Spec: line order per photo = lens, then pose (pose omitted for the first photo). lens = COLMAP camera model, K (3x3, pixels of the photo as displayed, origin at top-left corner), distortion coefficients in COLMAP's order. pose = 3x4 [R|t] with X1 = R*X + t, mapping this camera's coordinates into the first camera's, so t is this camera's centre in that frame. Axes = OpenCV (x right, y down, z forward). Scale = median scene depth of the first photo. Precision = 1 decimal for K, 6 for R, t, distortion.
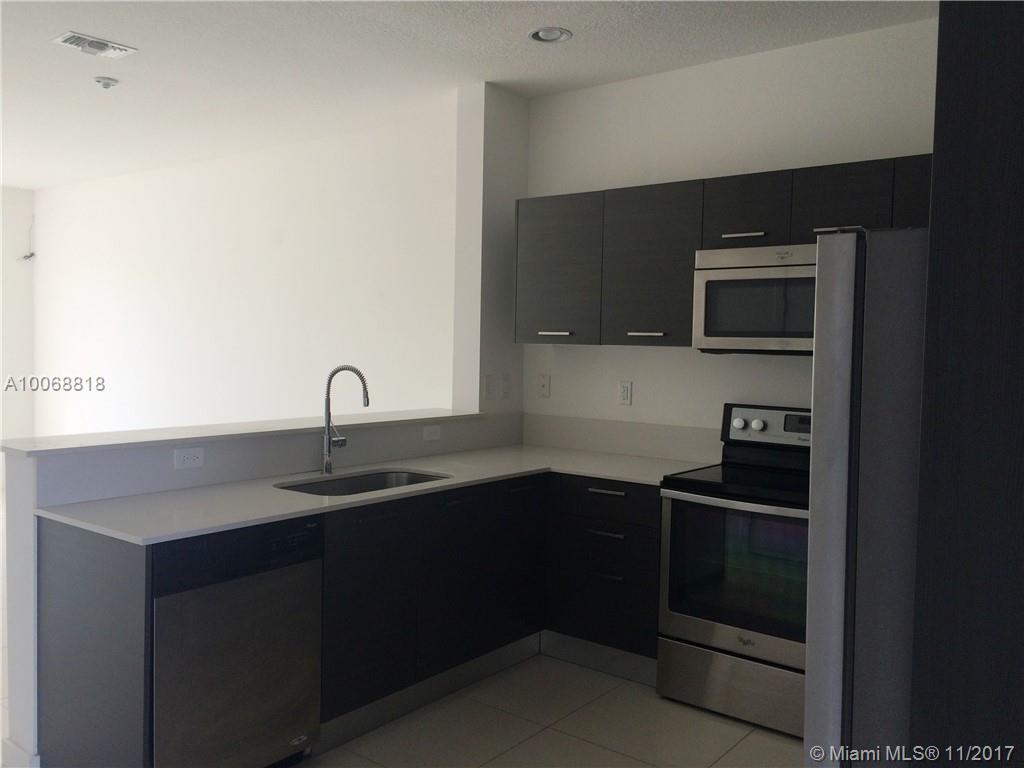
lens RADIAL K [[878.8, 0, 512.0], [0, 878.8, 384.0], [0, 0, 1]] dist [0.094531, -0.125517]
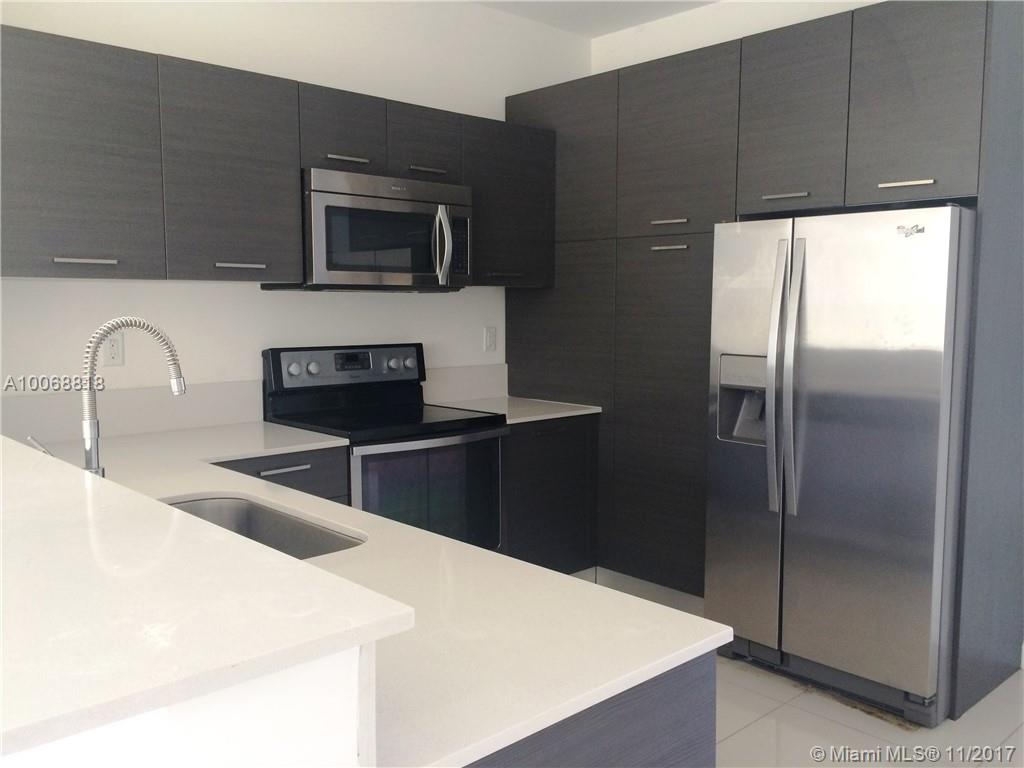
lens RADIAL K [[878.8, 0, 512.0], [0, 878.8, 384.0], [0, 0, 1]] dist [0.094531, -0.125517]
pose [[0.149121, -0.115539, 0.982046, -0.620369], [0.048315, 0.992815, 0.109469, -0.028845], [-0.987638, 0.031124, 0.153632, 0.684666]]
